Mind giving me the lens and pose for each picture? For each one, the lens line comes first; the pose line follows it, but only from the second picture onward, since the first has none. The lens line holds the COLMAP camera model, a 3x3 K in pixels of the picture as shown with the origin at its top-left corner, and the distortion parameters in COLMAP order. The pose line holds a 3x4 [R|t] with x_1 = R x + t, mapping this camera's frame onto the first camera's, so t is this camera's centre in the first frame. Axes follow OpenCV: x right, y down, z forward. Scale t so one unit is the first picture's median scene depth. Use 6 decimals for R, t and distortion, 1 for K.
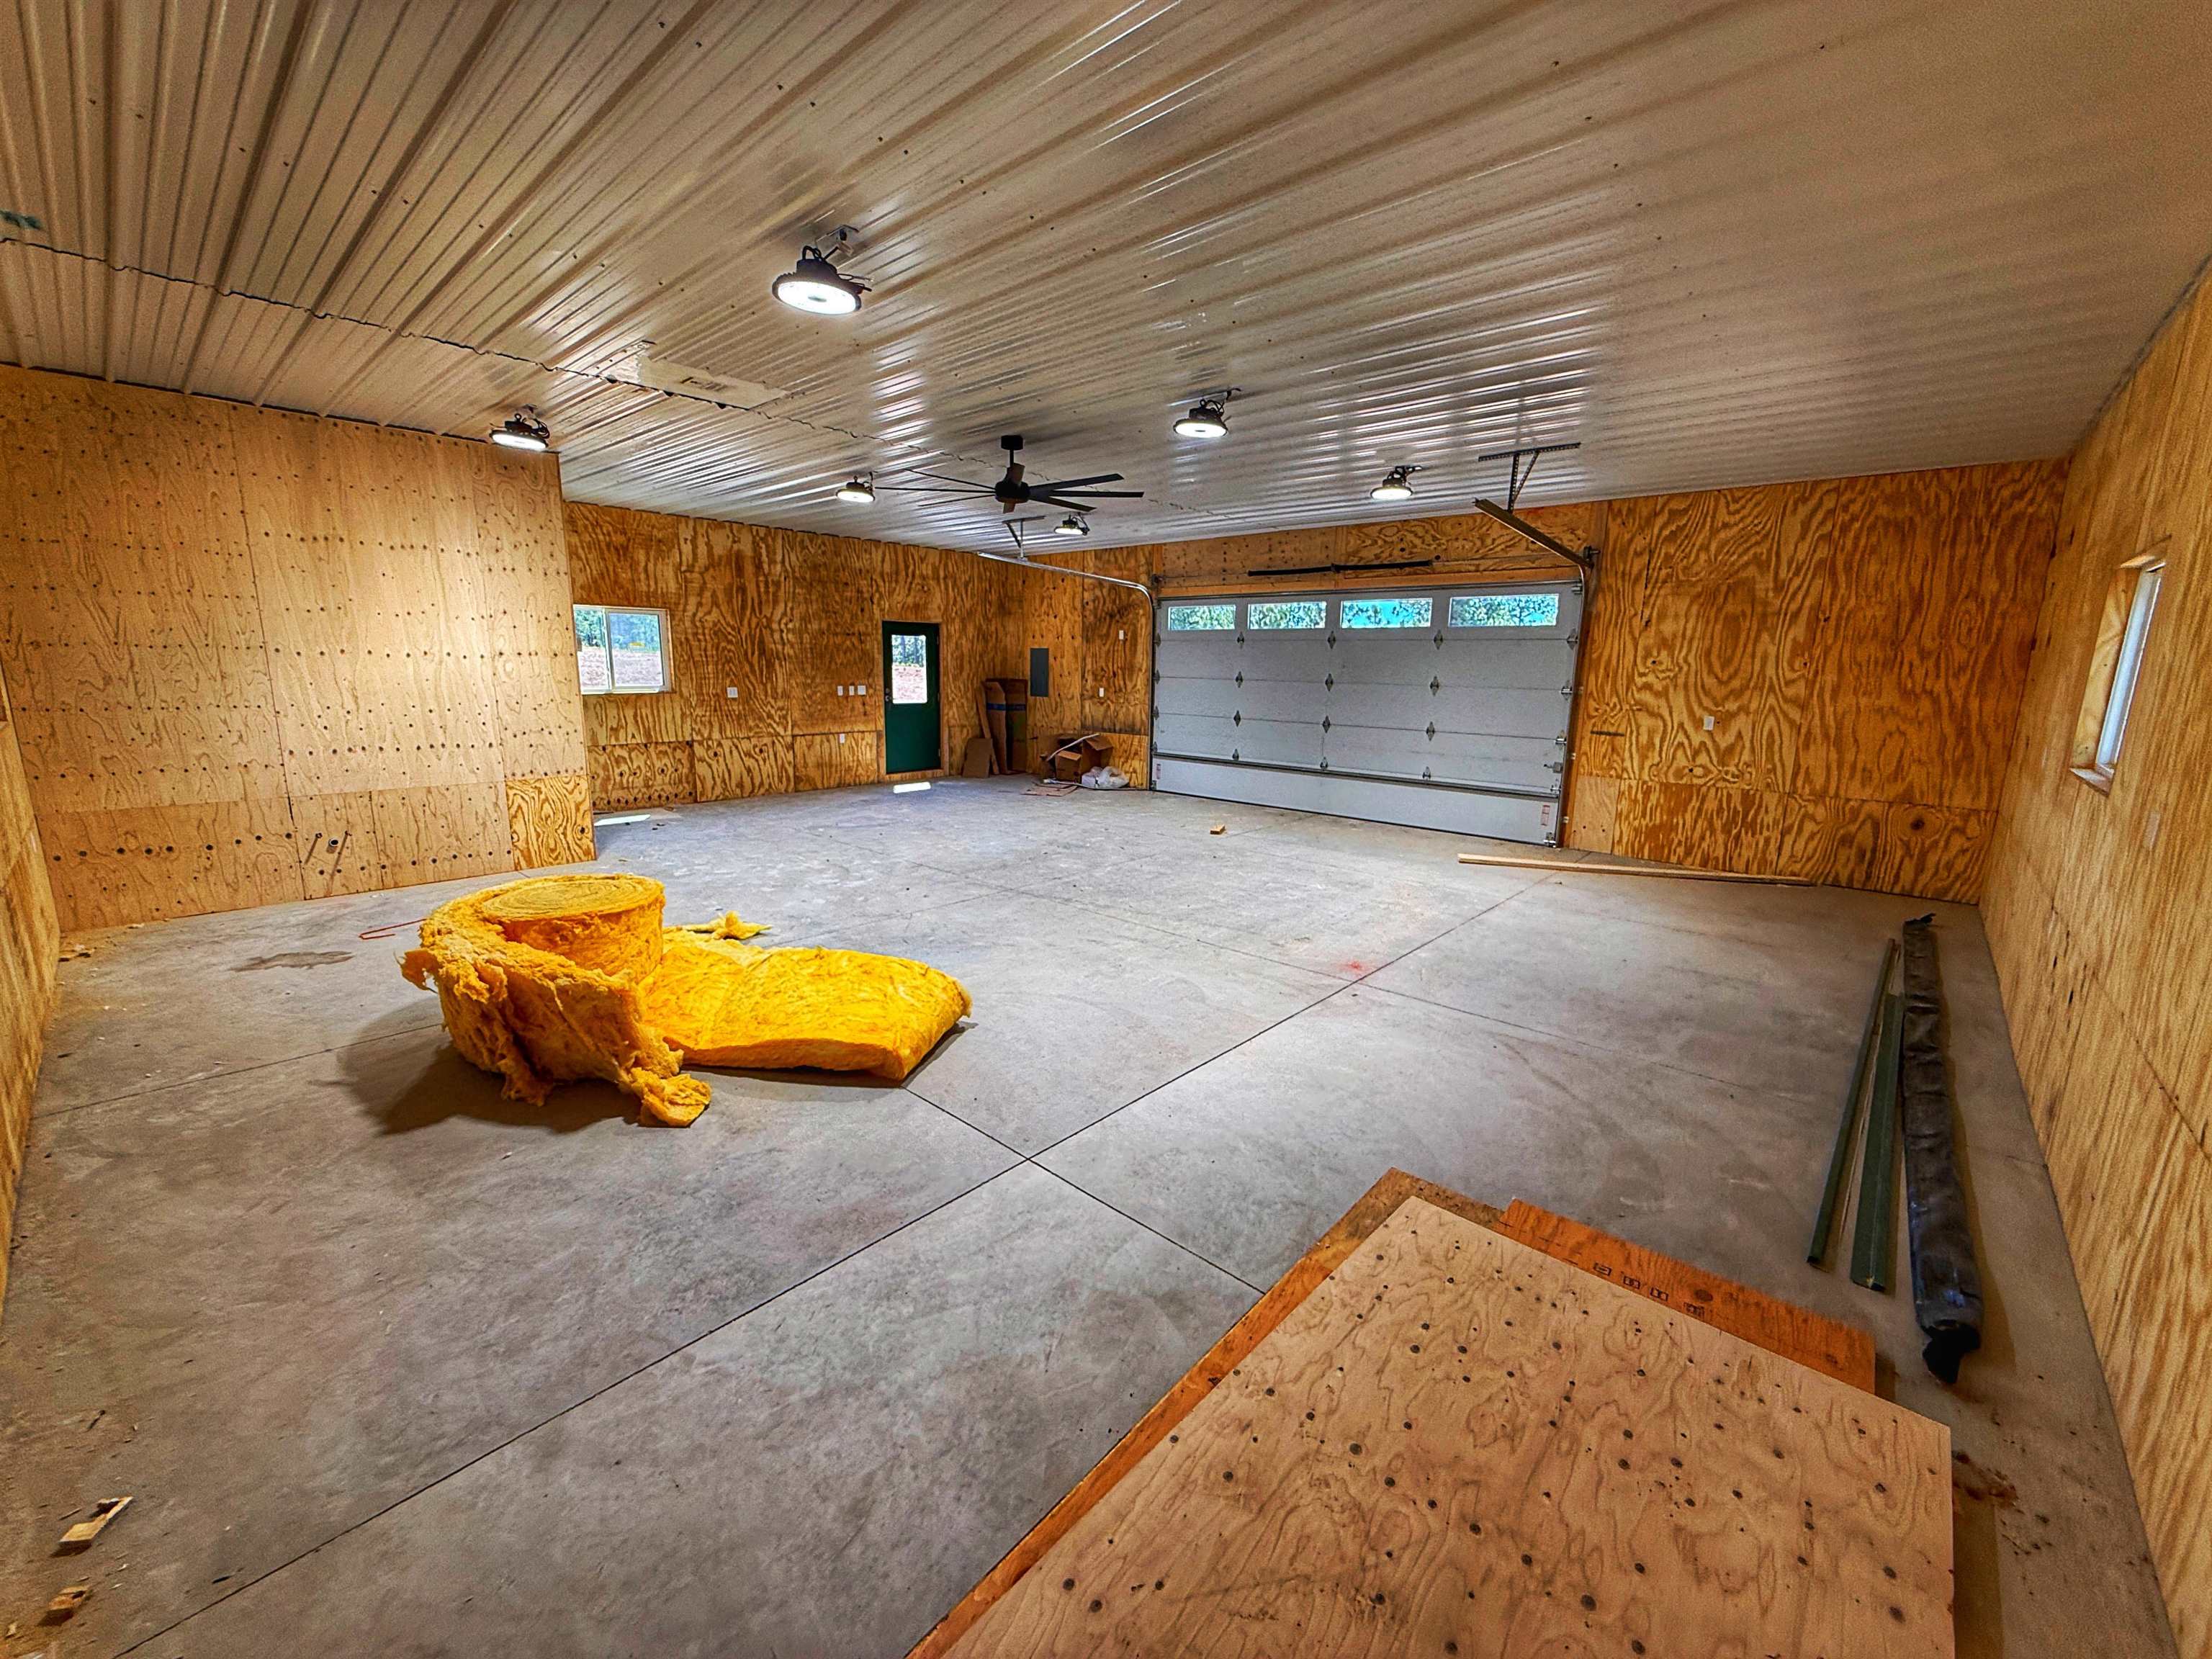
lens RADIAL K [[880.4, 0, 1092.8], [0, 880.4, 831.6], [0, 0, 1]] dist [0.002723, 0.000054]
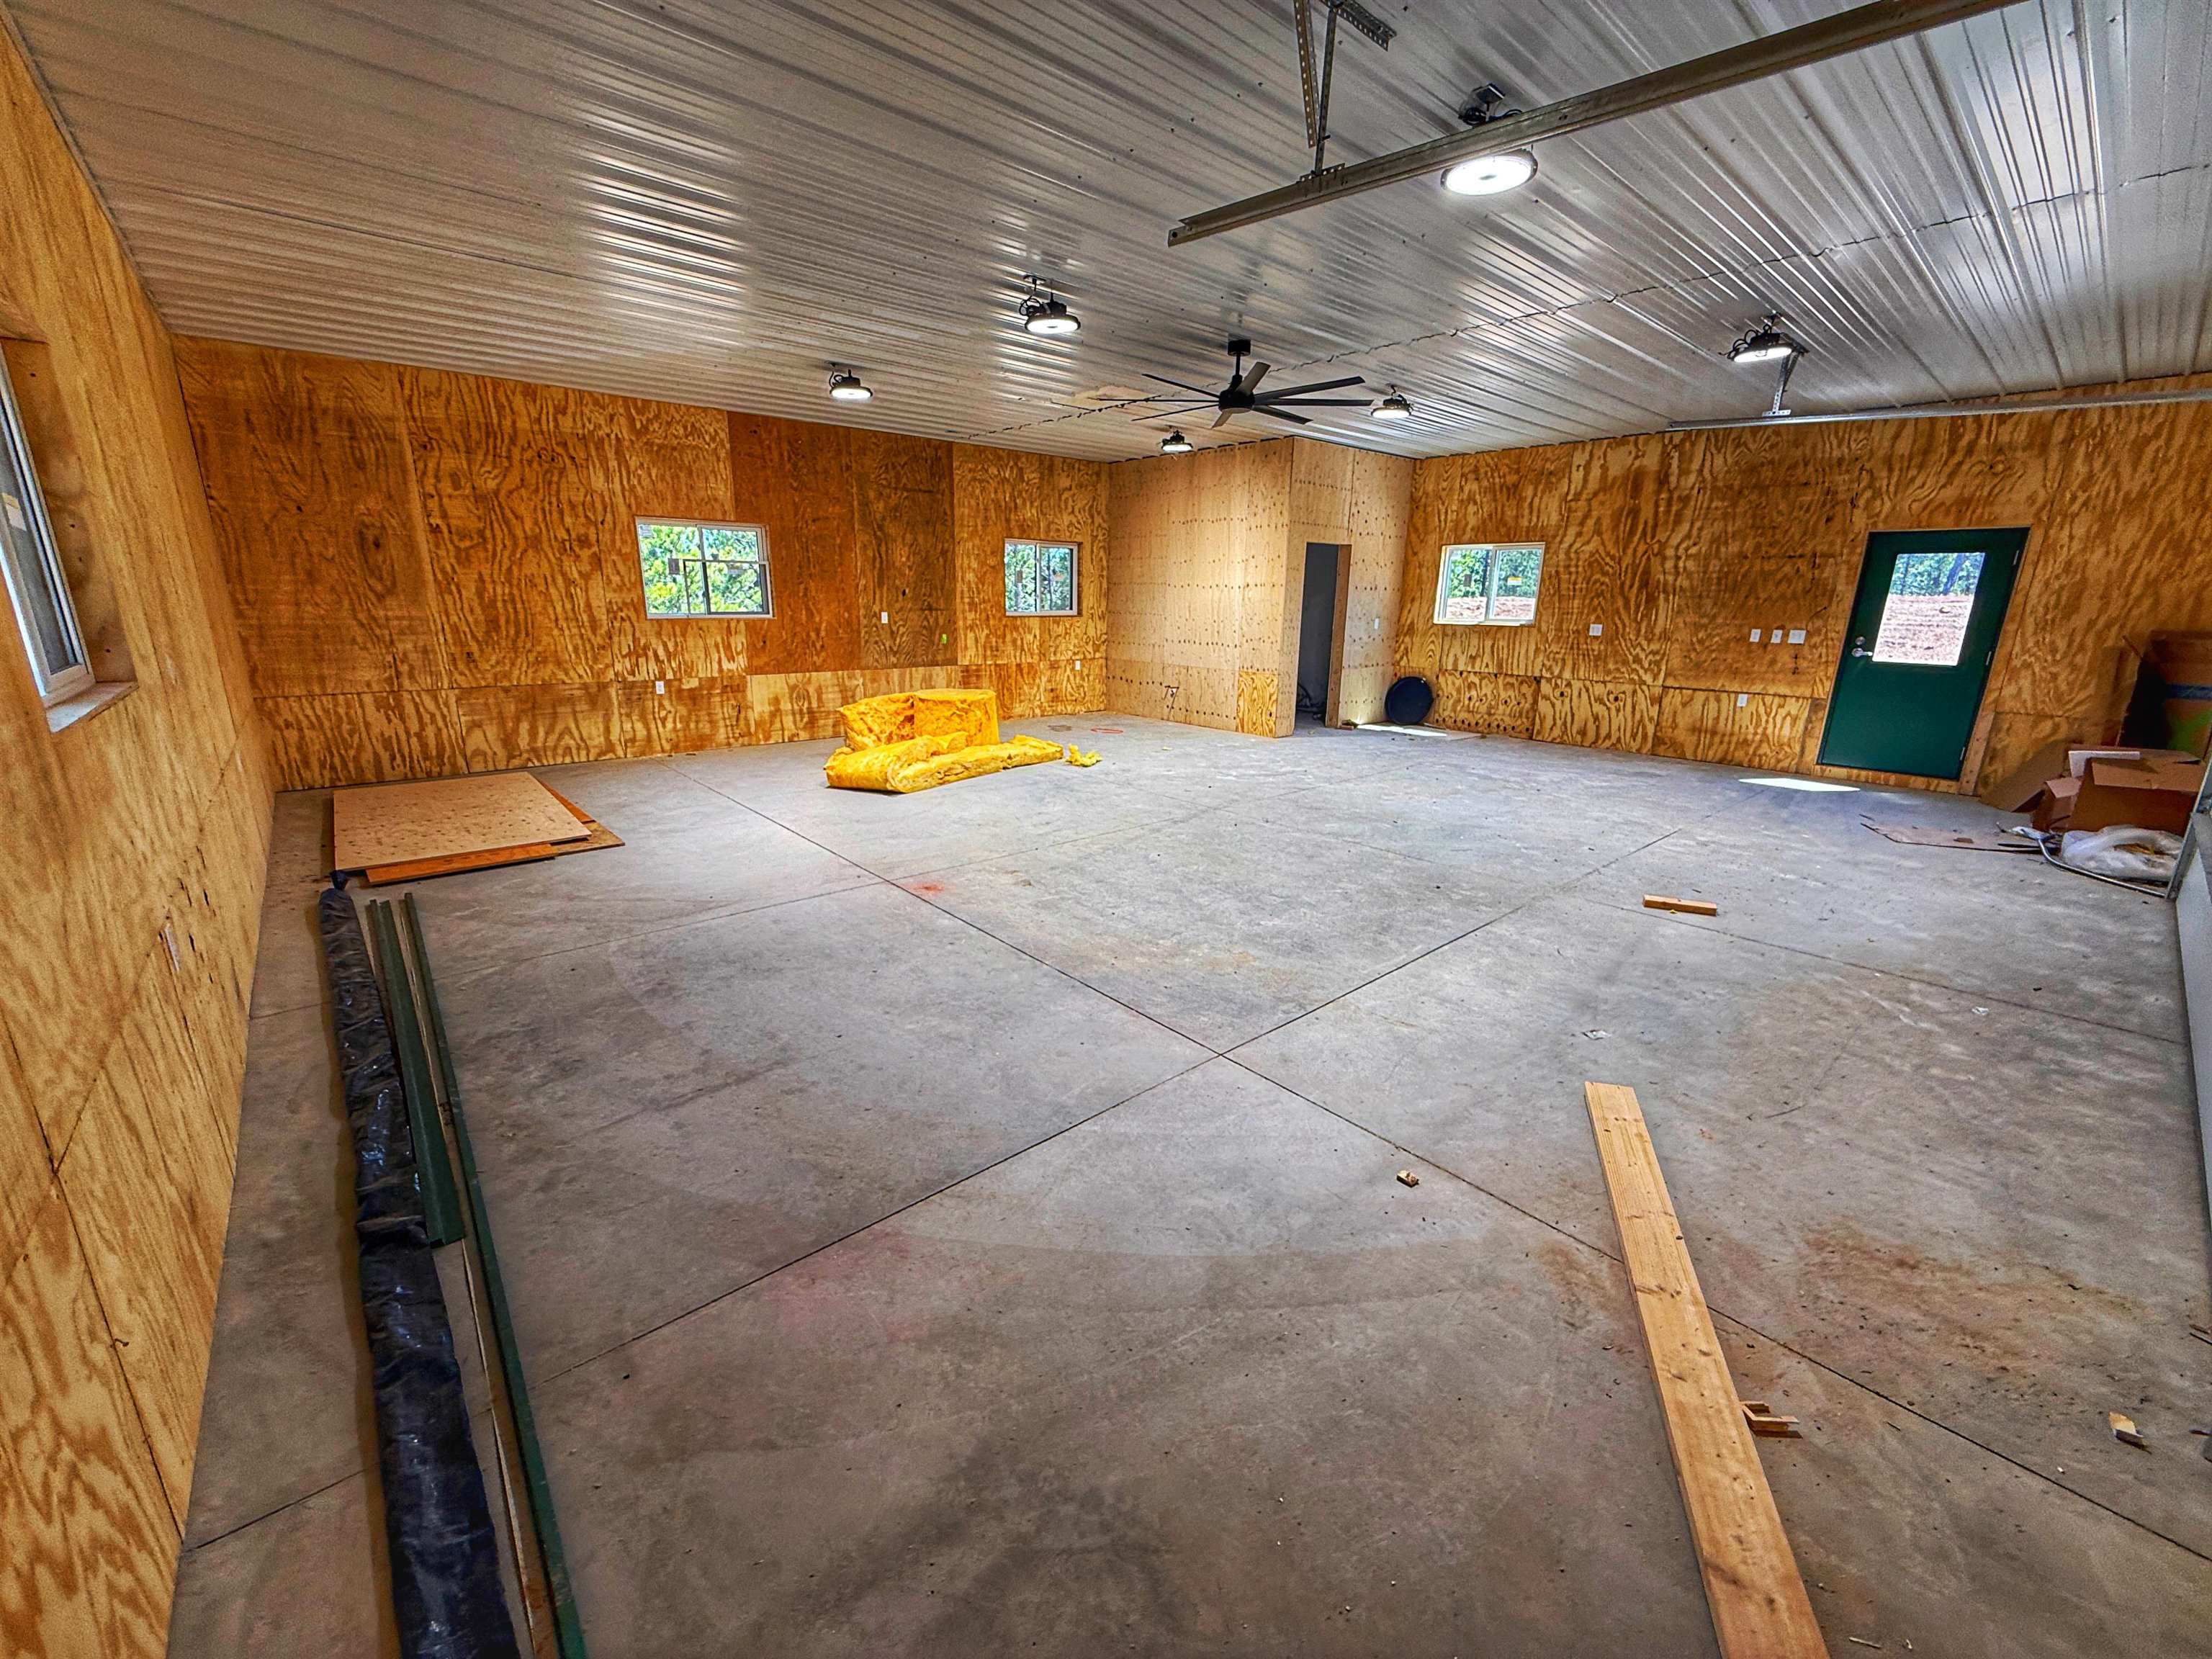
lens RADIAL K [[880.4, 0, 1100.6], [0, 880.4, 828.0], [0, 0, 1]] dist [0.002723, 0.000054]
pose [[-0.111218, 0.239748, -0.964444, 0.600747], [-0.206534, 0.943699, 0.258408, -0.097817], [0.972098, 0.227930, -0.055440, 0.621166]]
